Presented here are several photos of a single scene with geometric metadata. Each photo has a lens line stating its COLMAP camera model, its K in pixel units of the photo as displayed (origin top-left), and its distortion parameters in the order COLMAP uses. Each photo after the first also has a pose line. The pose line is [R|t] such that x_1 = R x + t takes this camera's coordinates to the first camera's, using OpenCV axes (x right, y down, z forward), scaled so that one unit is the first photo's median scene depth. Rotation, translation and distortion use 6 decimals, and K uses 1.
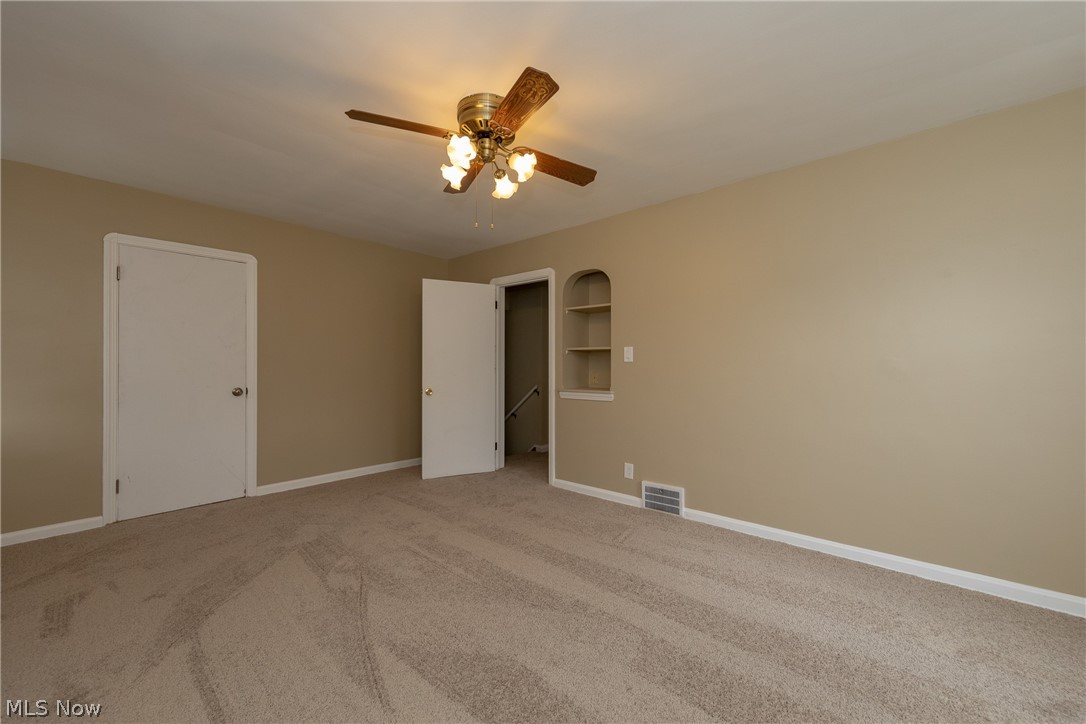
lens RADIAL K [[427.5, 0, 543.0], [0, 427.5, 362.0], [0, 0, 1]] dist [0.002109, 0.000036]
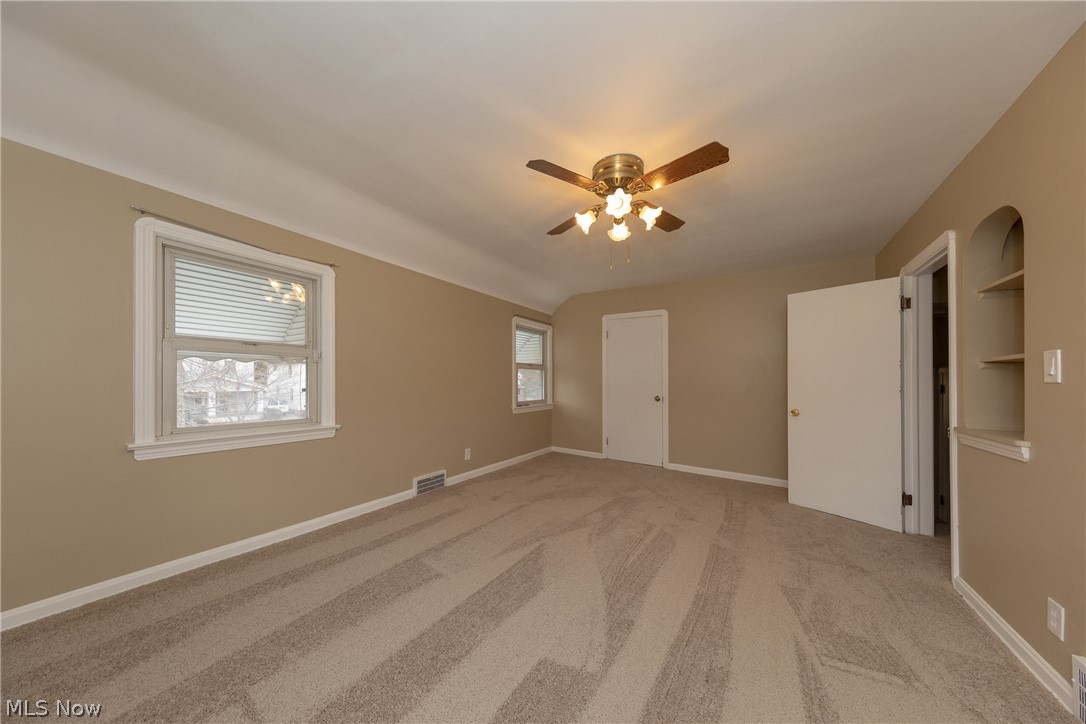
lens RADIAL K [[352.5, 0, 544.8], [0, 352.5, 383.6], [0, 0, 1]] dist [0.000371, -0.000017]
pose [[0.143115, 0.014863, -0.989595, 0.502377], [-0.013745, 0.999821, 0.013028, 0.003037], [0.989611, 0.011738, 0.143293, 0.401412]]
